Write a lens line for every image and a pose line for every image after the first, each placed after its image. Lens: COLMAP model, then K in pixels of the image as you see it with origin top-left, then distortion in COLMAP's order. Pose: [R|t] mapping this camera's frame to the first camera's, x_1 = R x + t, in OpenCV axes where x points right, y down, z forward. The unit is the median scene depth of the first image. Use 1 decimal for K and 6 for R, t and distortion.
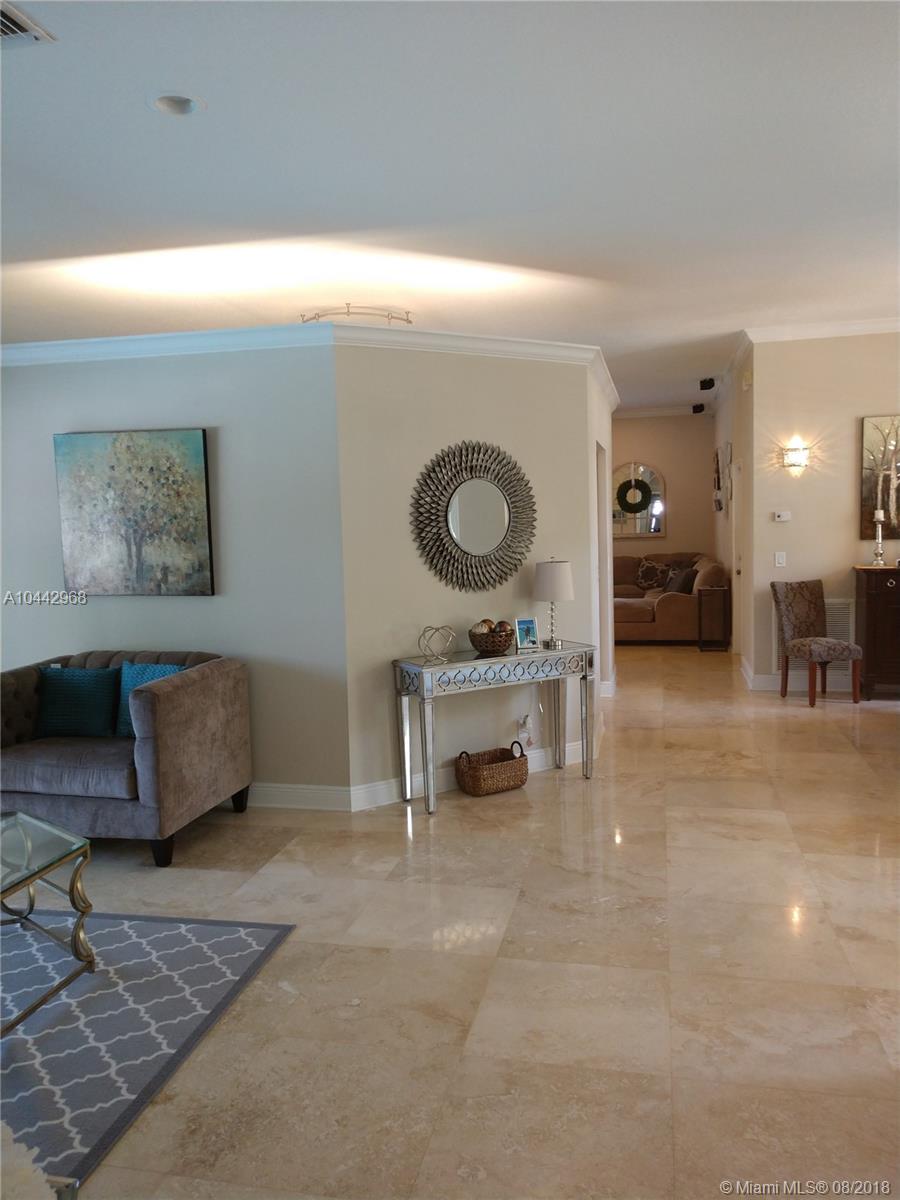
lens RADIAL K [[910.6, 0, 456.5], [0, 910.6, 601.3], [0, 0, 1]] dist [0.030132, -0.002219]
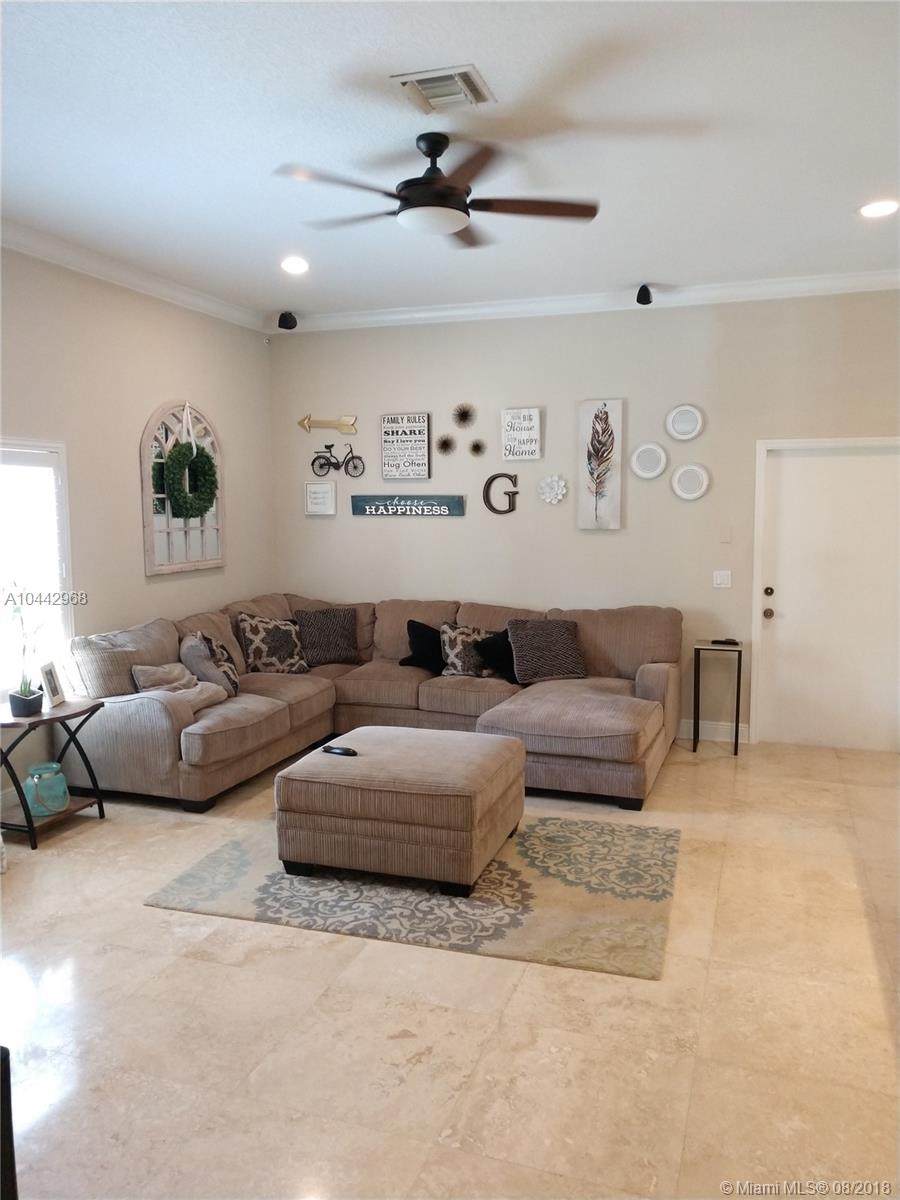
lens RADIAL K [[910.6, 0, 443.0], [0, 910.6, 598.9], [0, 0, 1]] dist [0.030132, -0.002219]
pose [[0.118415, -0.074143, 0.990192, -0.465969], [0.089705, 0.993930, 0.063695, -0.139893], [-0.988904, 0.081283, 0.124347, 1.553456]]
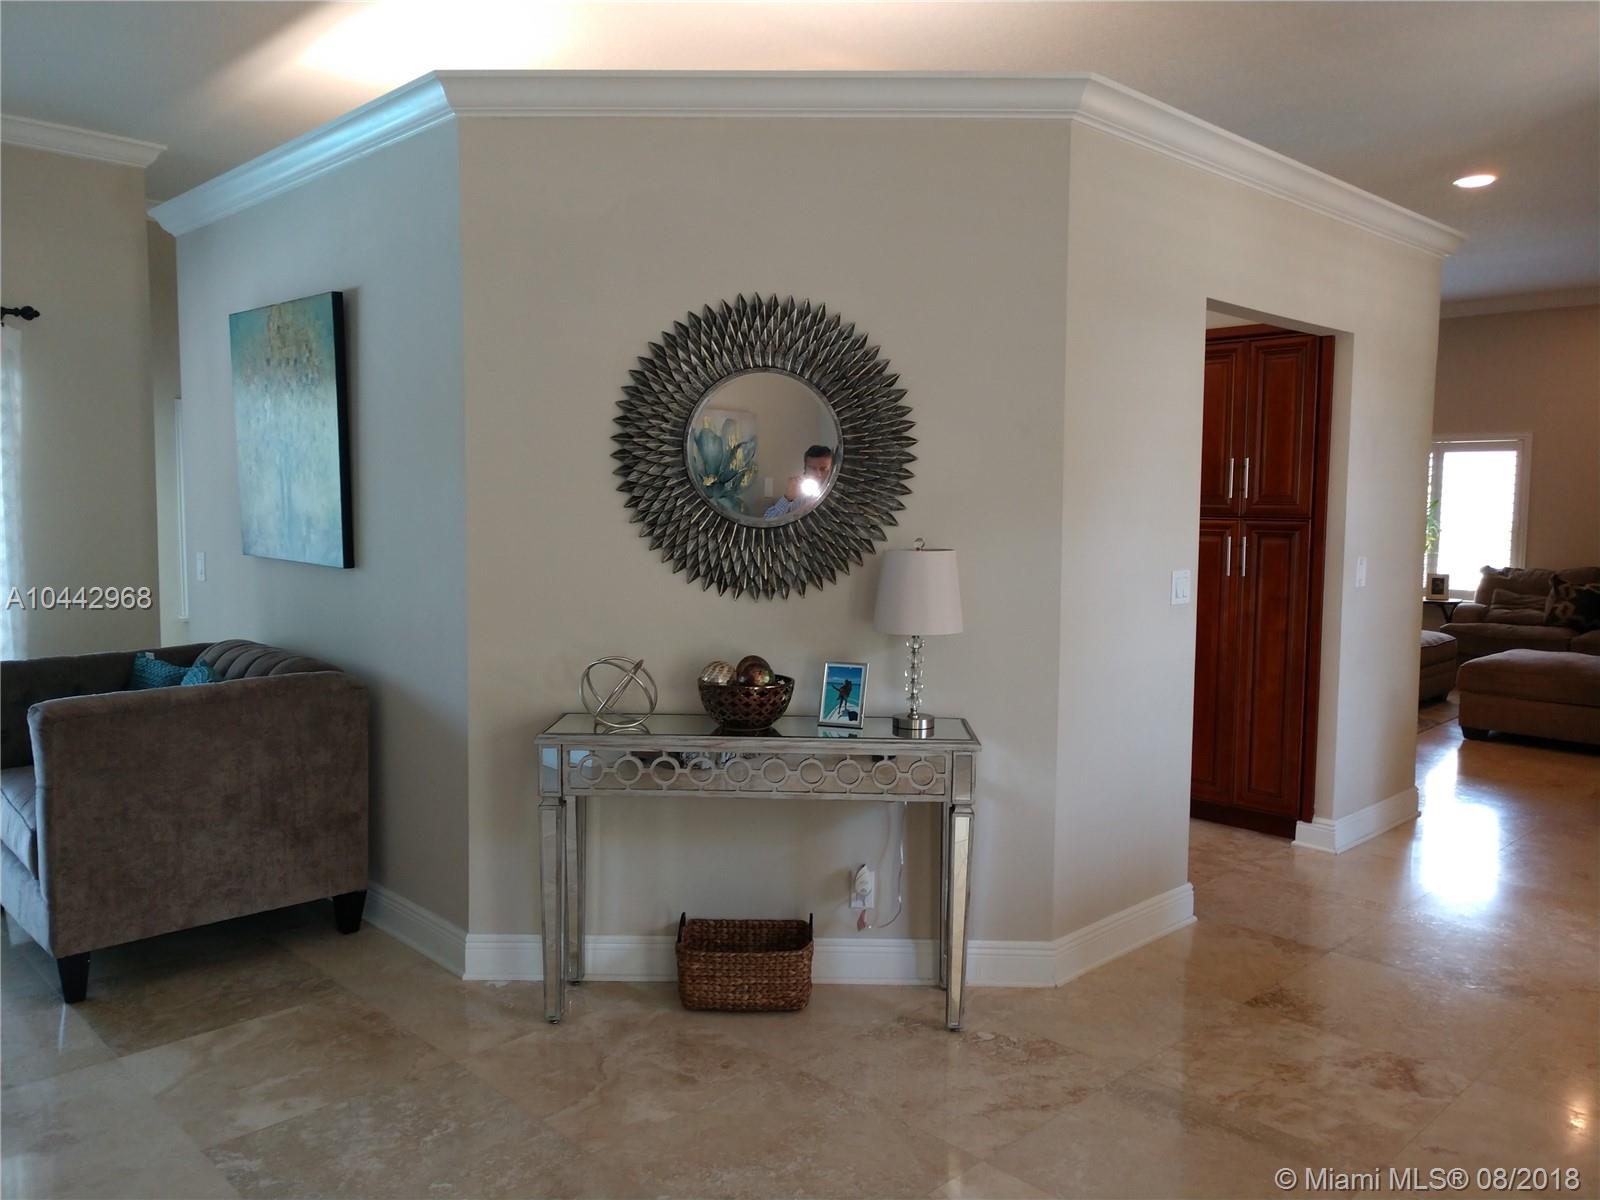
lens RADIAL K [[1214.1, 0, 804.6], [0, 1214.1, 595.6], [0, 0, 1]] dist [0.030132, -0.002219]
pose [[0.836239, 0.080547, -0.542418, 0.298519], [-0.083112, 0.996343, 0.019821, -0.020391], [0.542030, 0.028507, 0.839875, 0.337679]]
